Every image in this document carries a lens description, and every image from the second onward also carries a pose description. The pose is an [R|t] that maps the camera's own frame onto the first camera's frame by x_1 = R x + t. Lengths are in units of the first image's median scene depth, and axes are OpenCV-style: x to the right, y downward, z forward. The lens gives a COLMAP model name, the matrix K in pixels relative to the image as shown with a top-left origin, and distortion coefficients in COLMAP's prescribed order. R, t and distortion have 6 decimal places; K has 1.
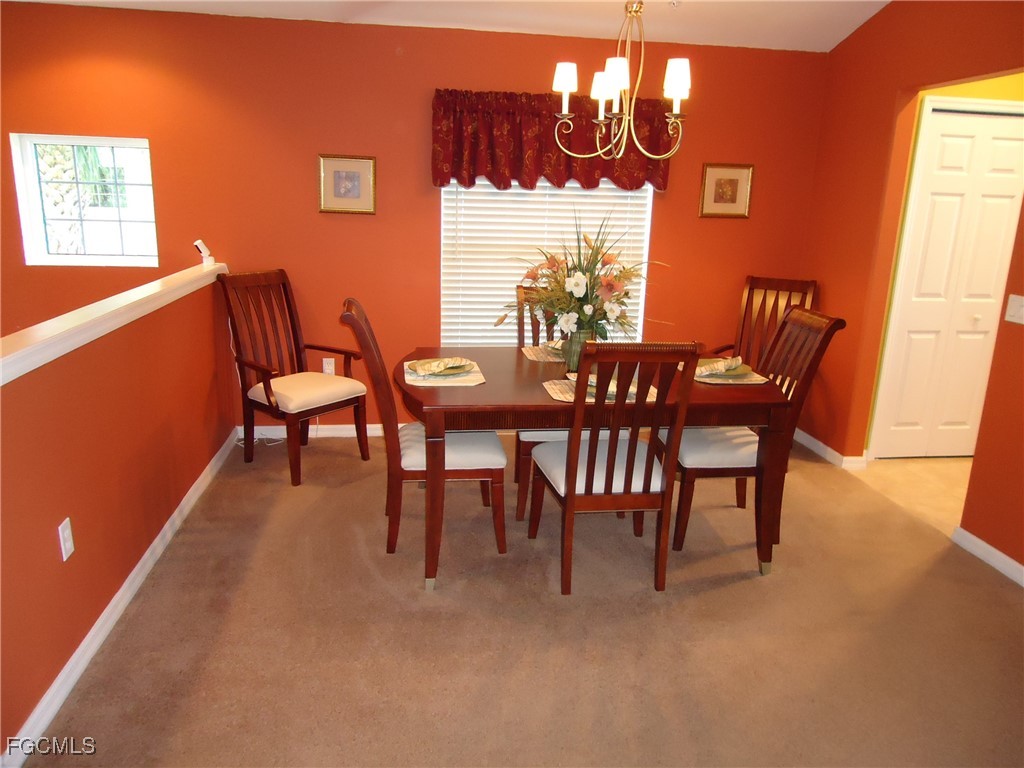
lens RADIAL K [[758.7, 0, 512.6], [0, 758.7, 378.6], [0, 0, 1]] dist [-0.014255, 0.016195]
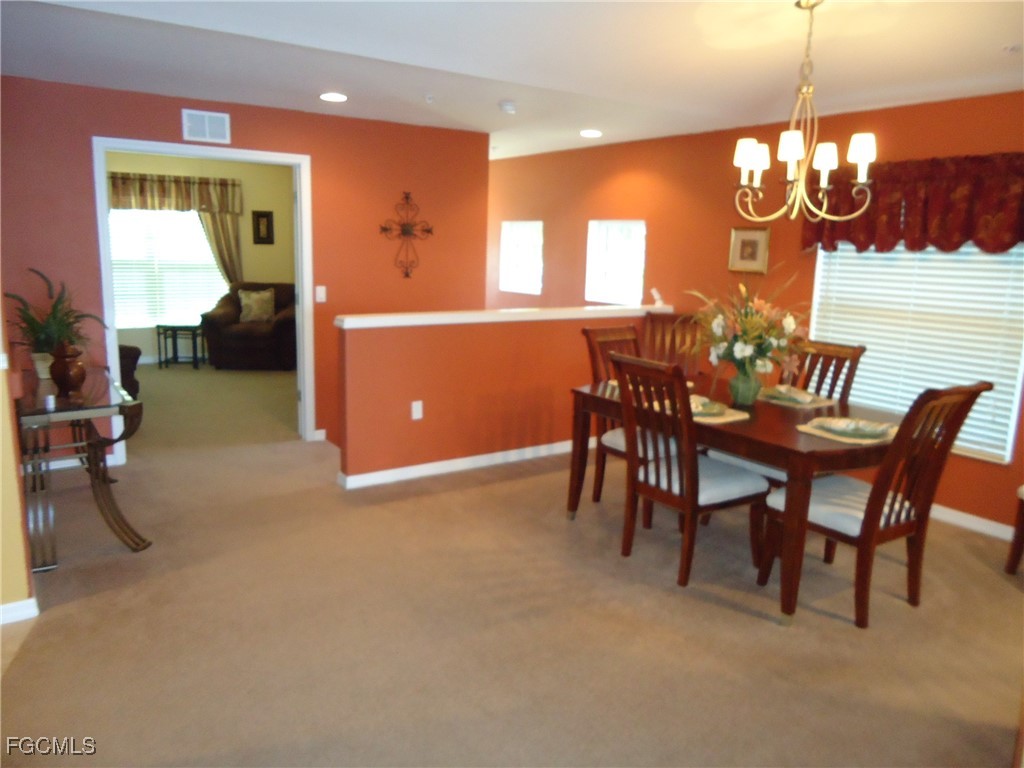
lens RADIAL K [[758.7, 0, 523.2], [0, 758.7, 388.4], [0, 0, 1]] dist [-0.014255, 0.016195]
pose [[0.446992, 0.152363, -0.881467, 0.756763], [-0.236436, 0.970468, 0.047850, -0.007851], [0.862726, 0.187022, 0.469815, 0.143303]]
